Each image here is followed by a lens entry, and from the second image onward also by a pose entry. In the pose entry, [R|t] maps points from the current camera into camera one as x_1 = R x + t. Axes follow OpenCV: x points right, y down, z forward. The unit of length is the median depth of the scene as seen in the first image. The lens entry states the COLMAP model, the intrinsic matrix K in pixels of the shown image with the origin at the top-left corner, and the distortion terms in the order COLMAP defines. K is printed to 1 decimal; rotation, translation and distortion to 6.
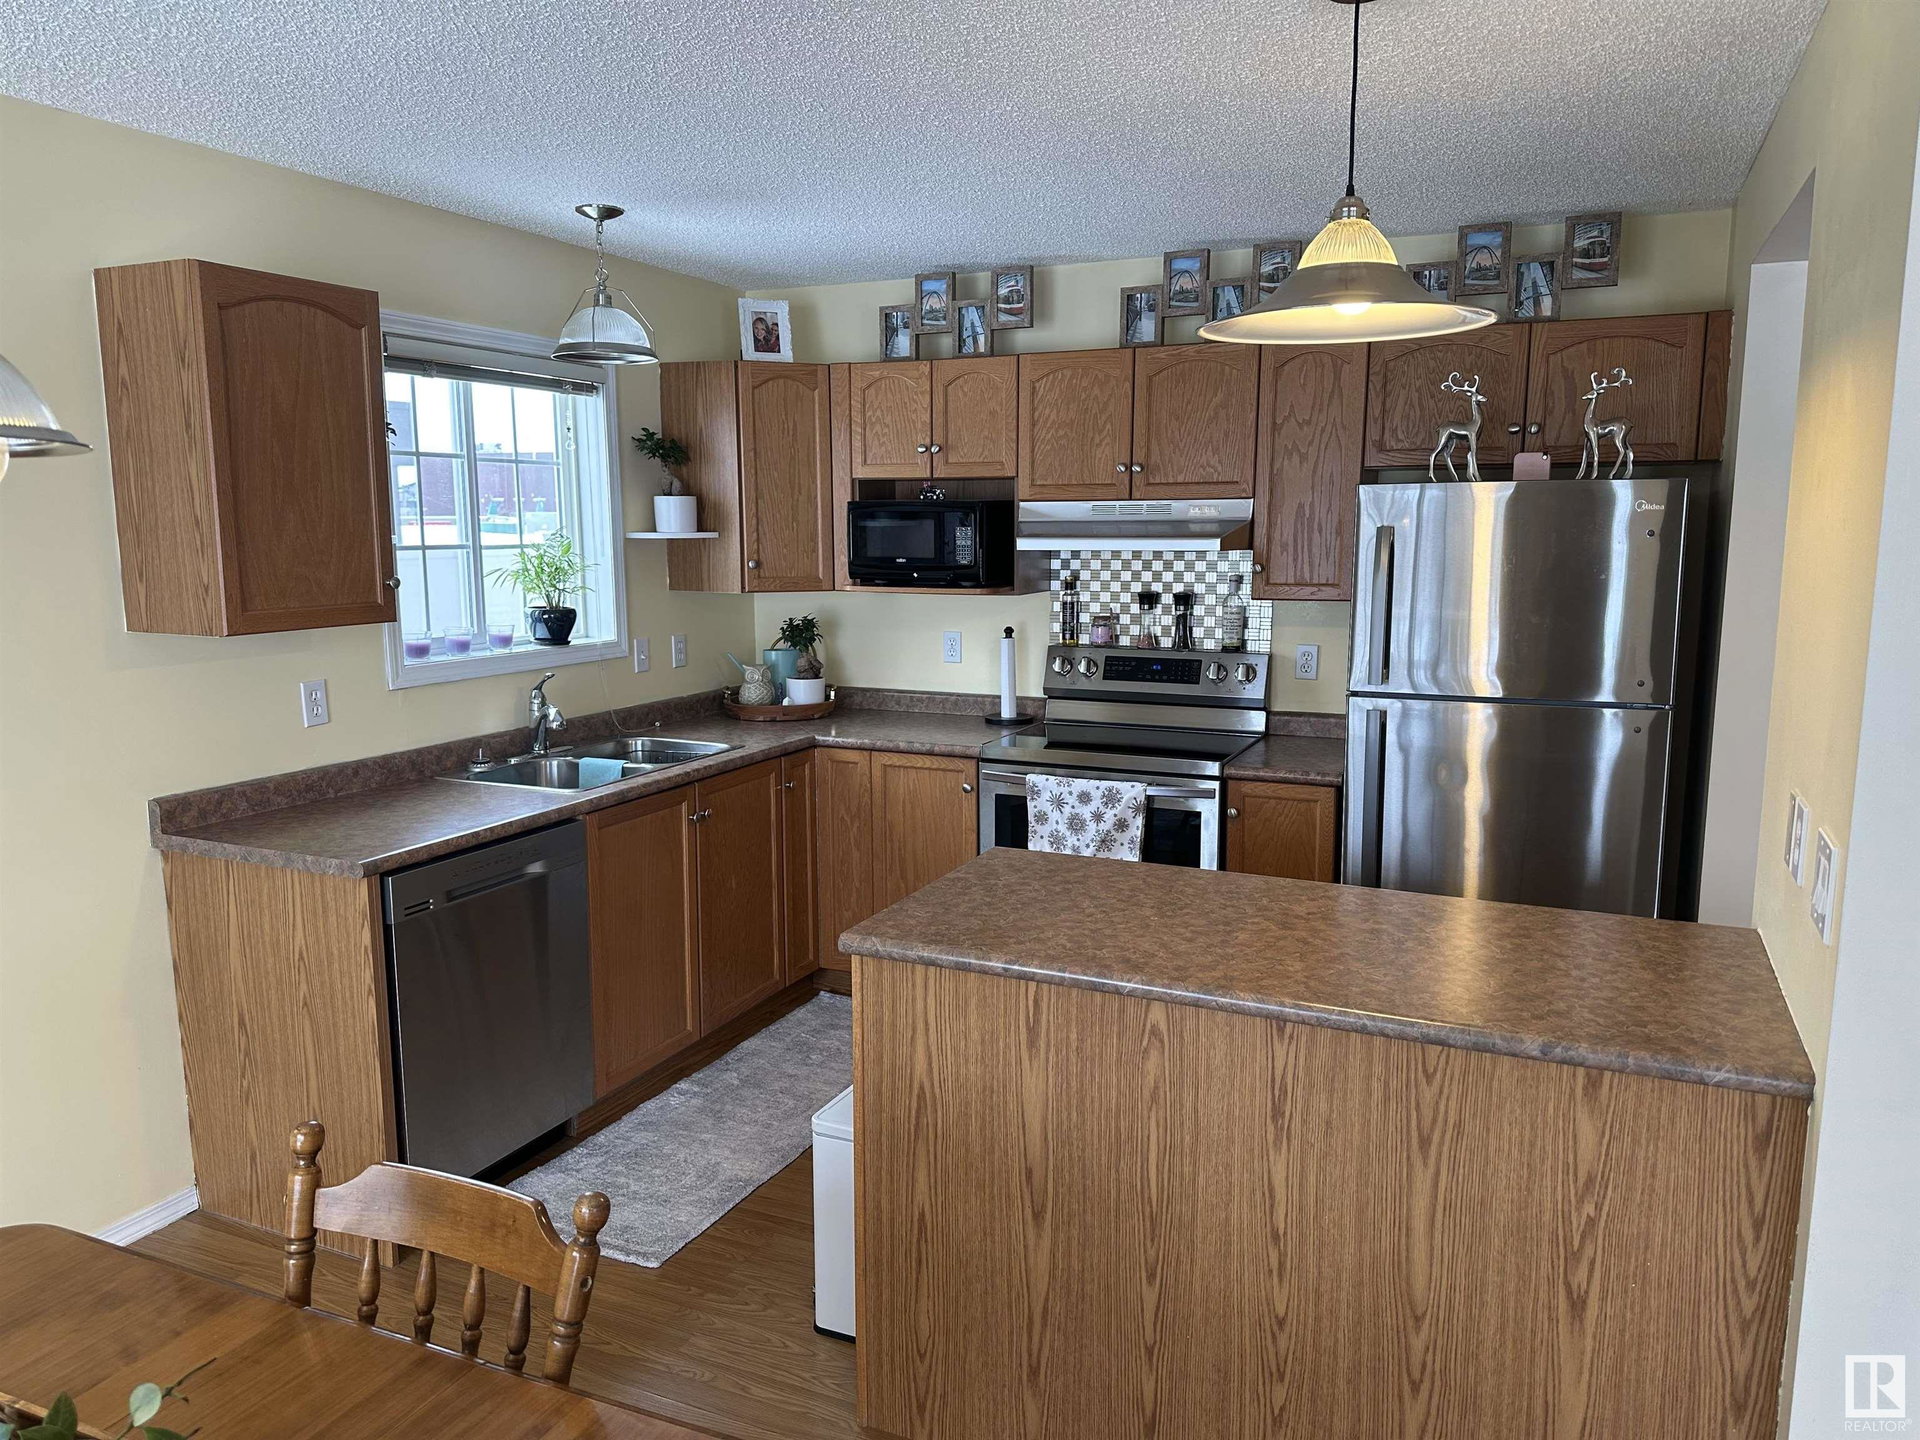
lens RADIAL K [[1353.9, 0, 963.8], [0, 1353.9, 725.8], [0, 0, 1]] dist [0.007514, -0.005321]
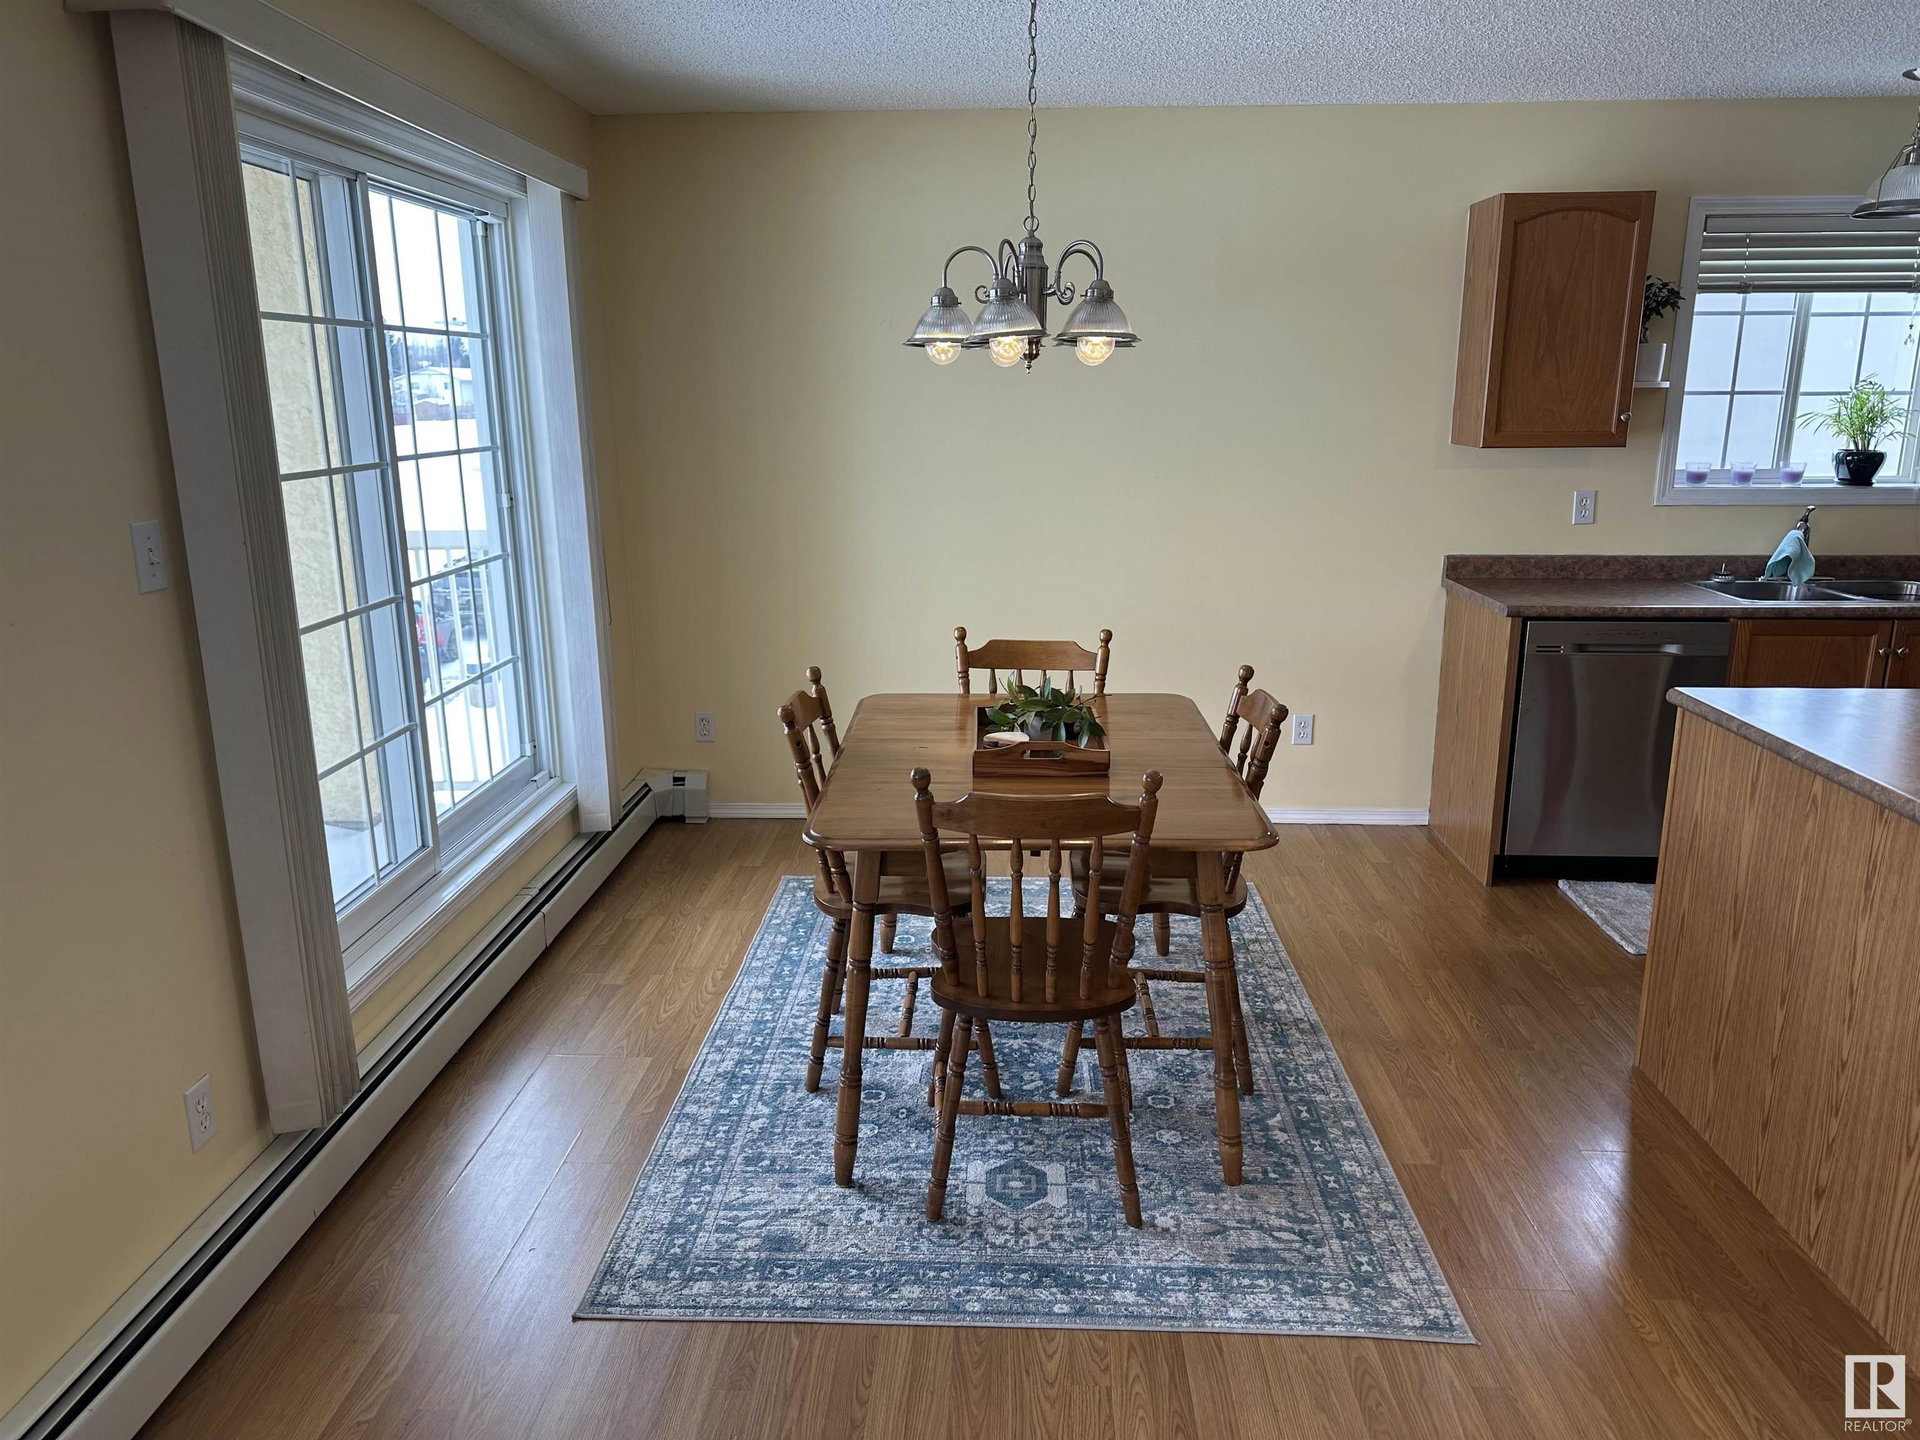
lens RADIAL K [[1353.9, 0, 963.8], [0, 1353.9, 725.8], [0, 0, 1]] dist [0.007514, -0.005321]
pose [[0.381225, 0.228219, -0.895870, 0.450323], [-0.136878, 0.972304, 0.189444, 0.019333], [0.914293, 0.050405, 0.401904, -0.083802]]
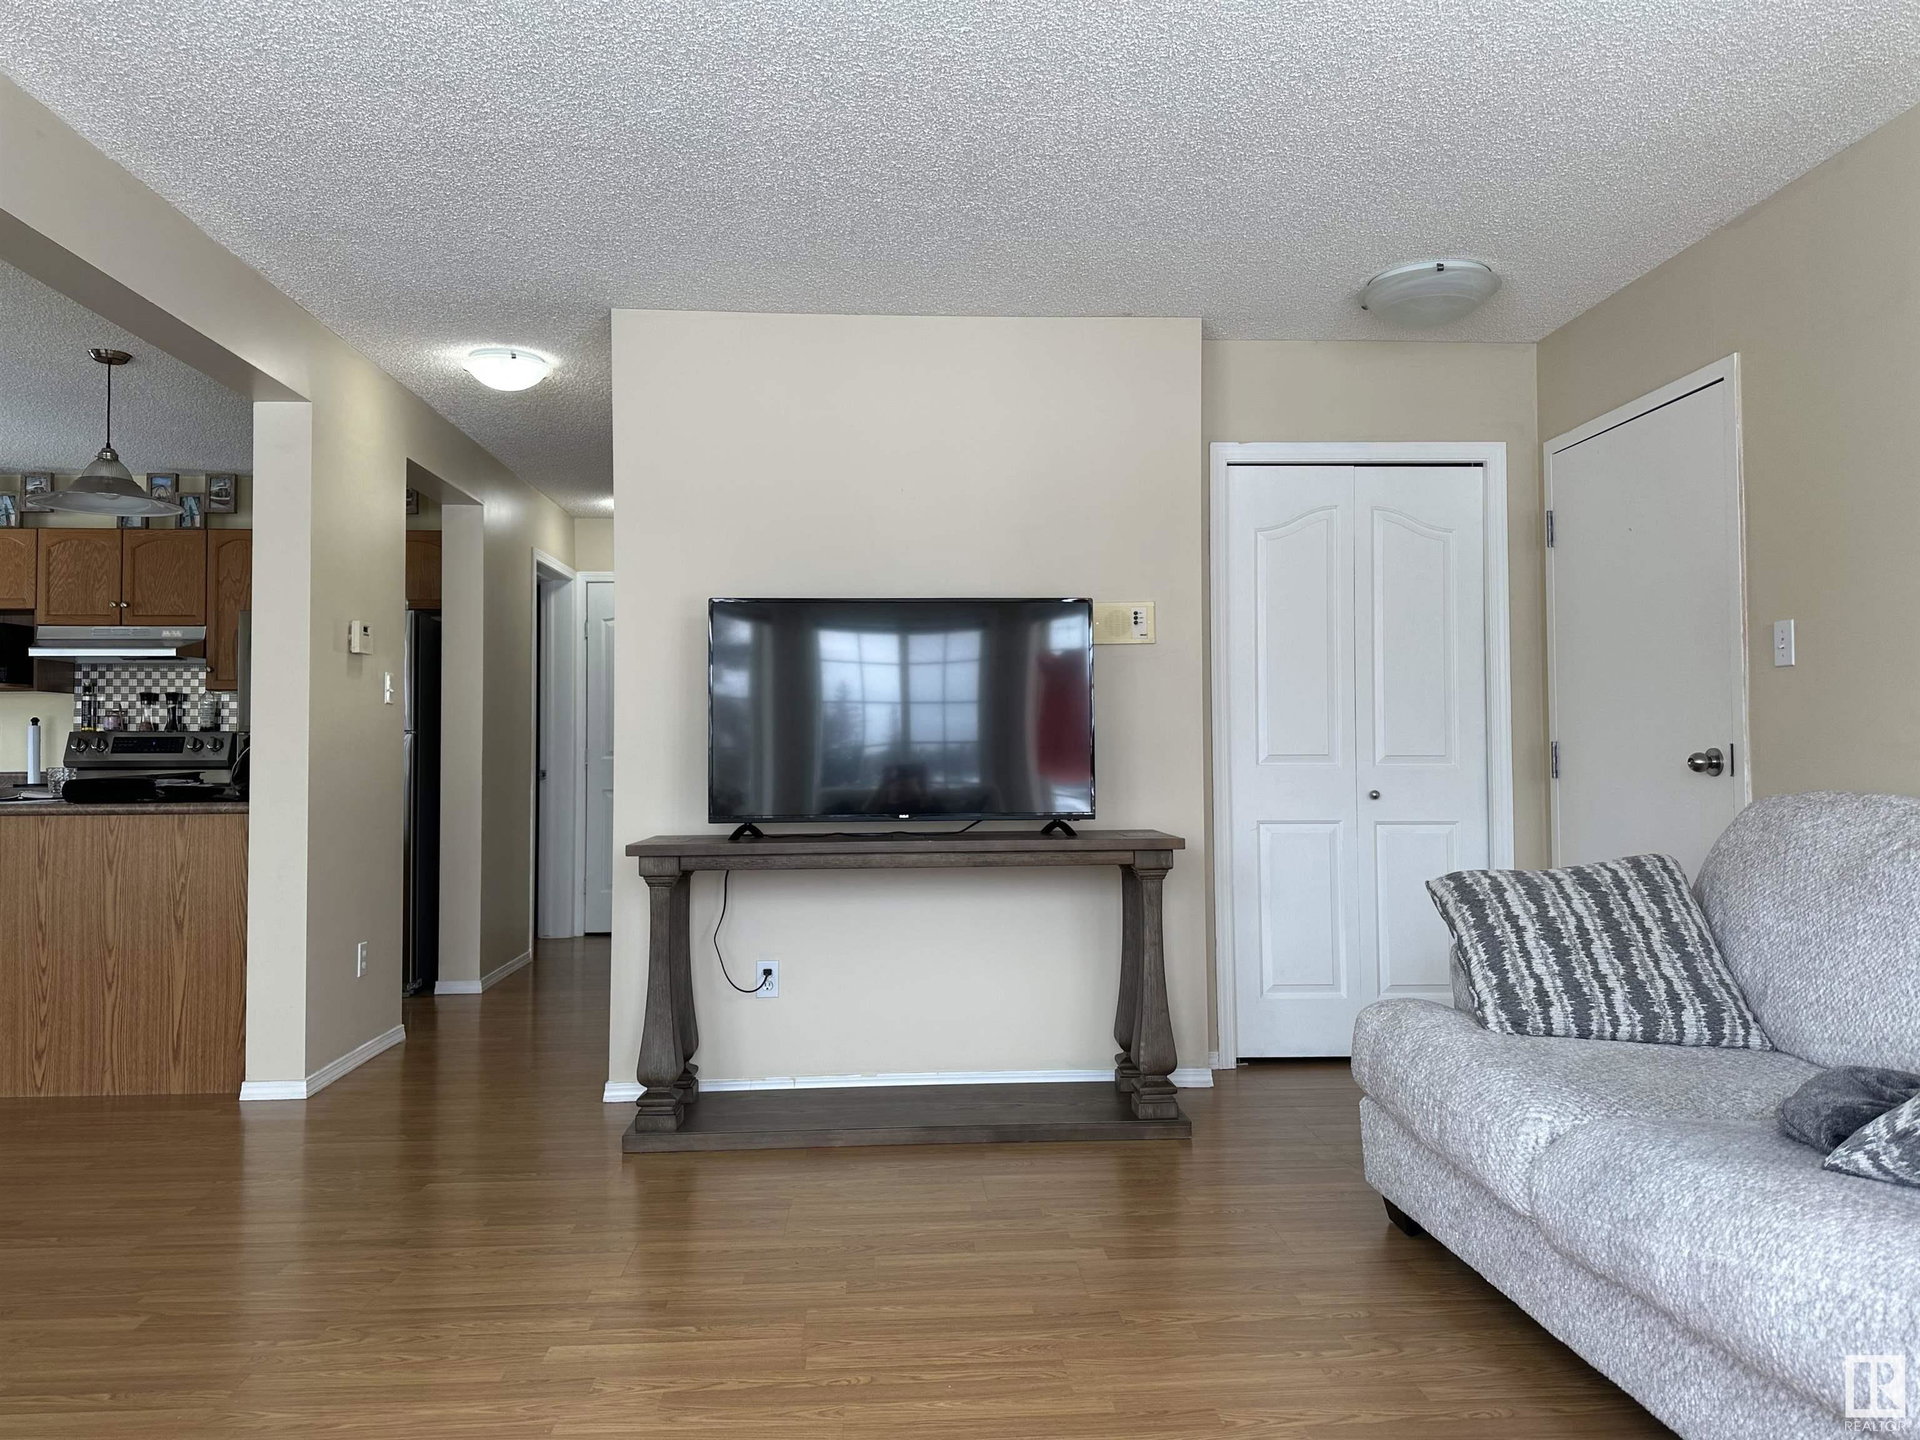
lens RADIAL K [[1341.0, 0, 962.2], [0, 1341.0, 698.3], [0, 0, 1]] dist [-0.000876, -0.002720]
pose [[0.877565, 0.016052, 0.479188, 0.231544], [0.074745, 0.982640, -0.169802, 0.236020], [-0.473595, 0.184829, 0.861131, -0.714904]]
